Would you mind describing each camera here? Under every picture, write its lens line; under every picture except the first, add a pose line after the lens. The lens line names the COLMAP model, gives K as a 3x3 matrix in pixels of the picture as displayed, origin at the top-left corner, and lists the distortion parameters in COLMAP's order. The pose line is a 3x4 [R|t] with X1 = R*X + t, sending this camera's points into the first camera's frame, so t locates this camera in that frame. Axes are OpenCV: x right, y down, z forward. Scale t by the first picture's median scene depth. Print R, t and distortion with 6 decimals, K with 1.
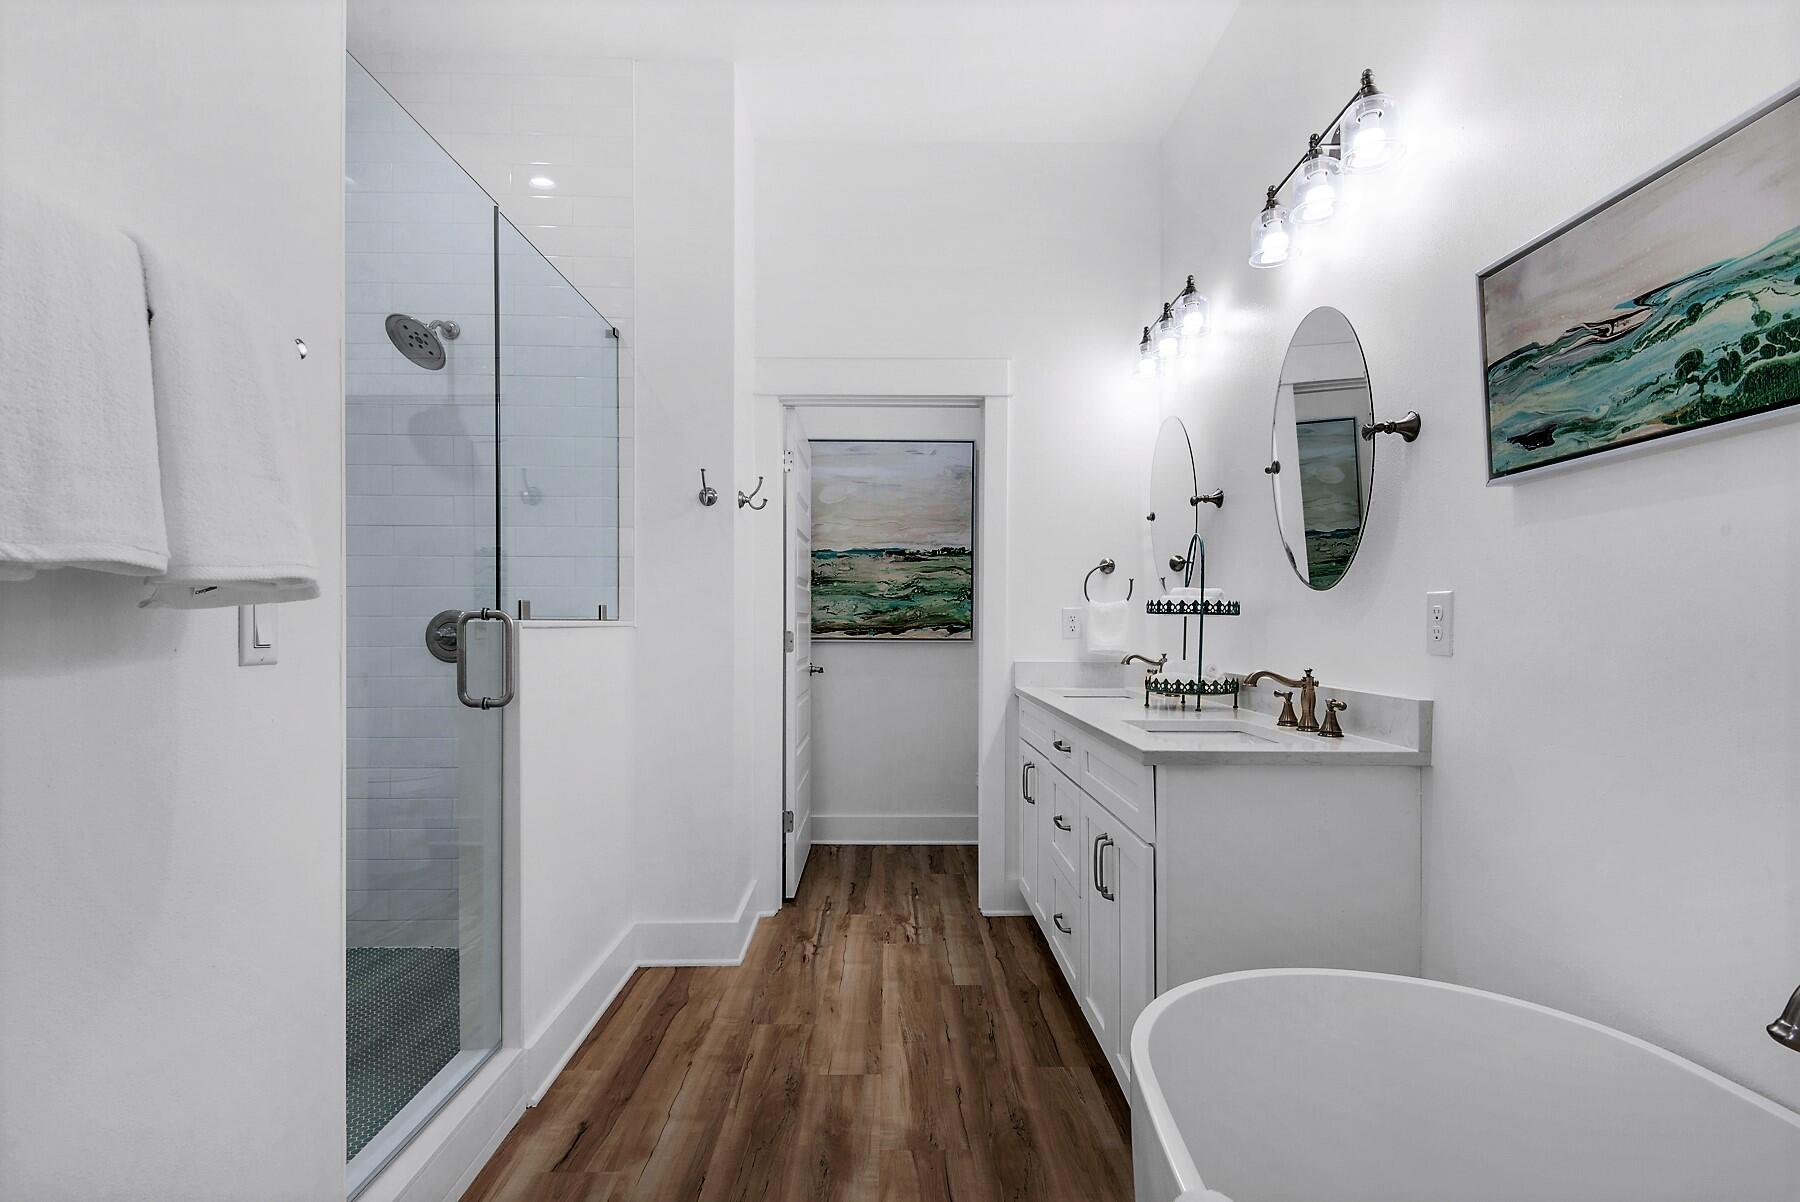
lens RADIAL K [[850.8, 0, 900.0], [0, 850.8, 609.9], [0, 0, 1]] dist [0.000072, -0.000658]
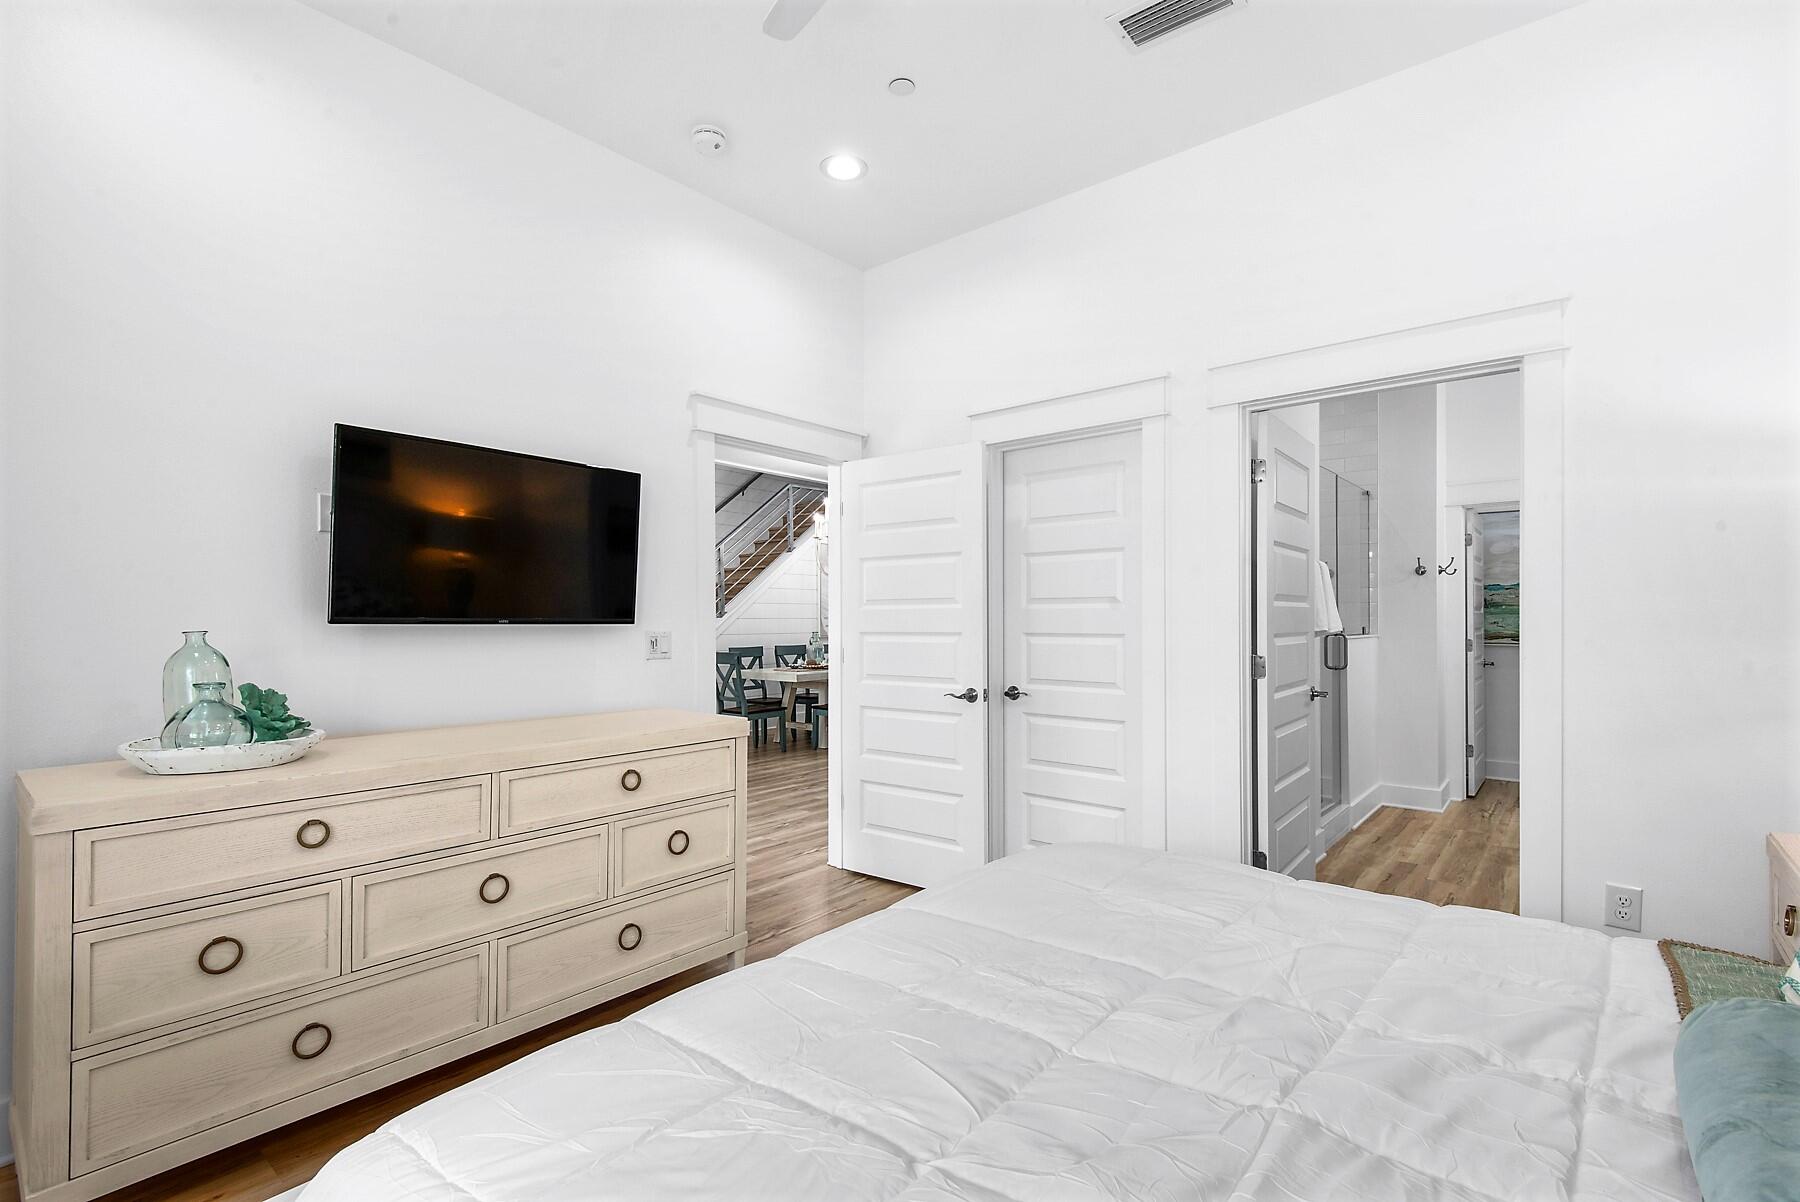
lens RADIAL K [[823.1, 0, 912.3], [0, 823.1, 610.2], [0, 0, 1]] dist [0.014025, -0.000245]
pose [[0.764409, -0.007271, -0.644691, 0.089567], [0.009471, 0.999955, -0.000049, -0.044877], [0.644663, -0.006068, 0.764443, -1.016941]]
